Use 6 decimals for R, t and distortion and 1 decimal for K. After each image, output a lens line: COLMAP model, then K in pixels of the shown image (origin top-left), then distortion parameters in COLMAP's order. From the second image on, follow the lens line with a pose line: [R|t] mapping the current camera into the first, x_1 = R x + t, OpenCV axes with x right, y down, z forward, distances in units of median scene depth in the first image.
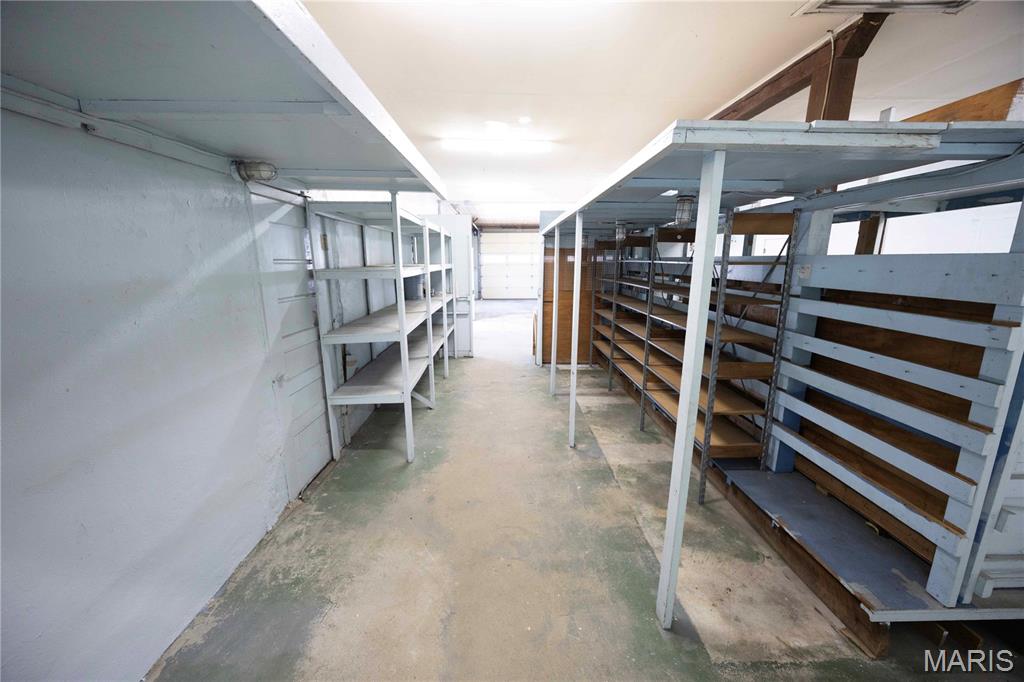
lens RADIAL K [[389.8, 0, 511.3], [0, 389.8, 343.2], [0, 0, 1]] dist [-0.002835, -0.000317]
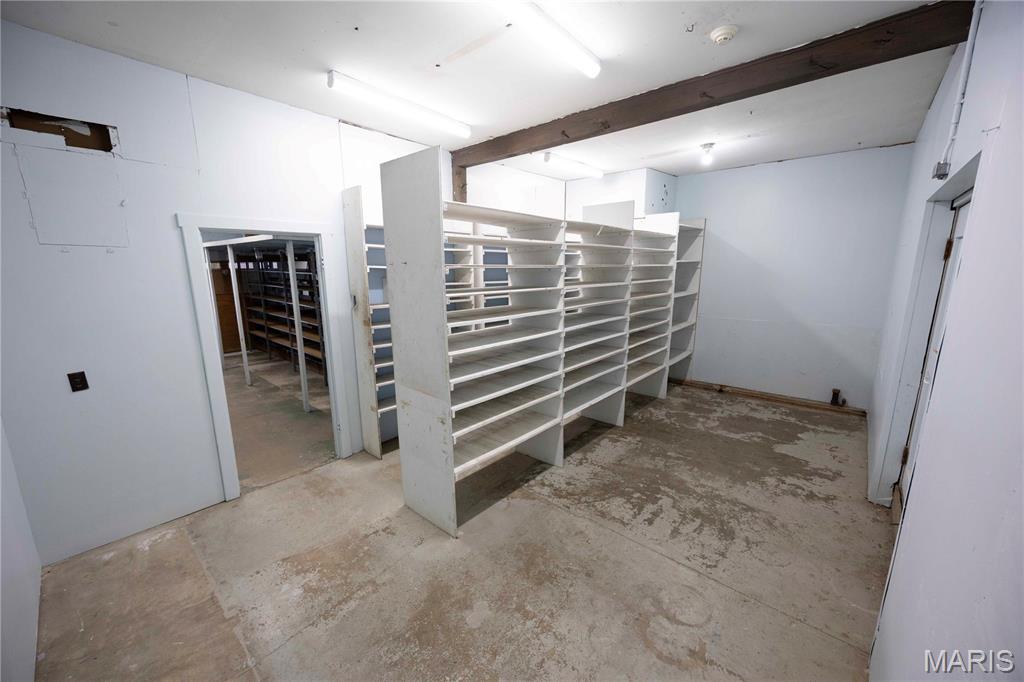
lens RADIAL K [[389.8, 0, 511.3], [0, 389.8, 343.2], [0, 0, 1]] dist [-0.002835, -0.000317]
pose [[0.676075, -0.148542, 0.721705, -0.197857], [0.151925, 0.986525, 0.060728, 0.118806], [-0.721001, 0.068589, 0.689532, -0.725487]]
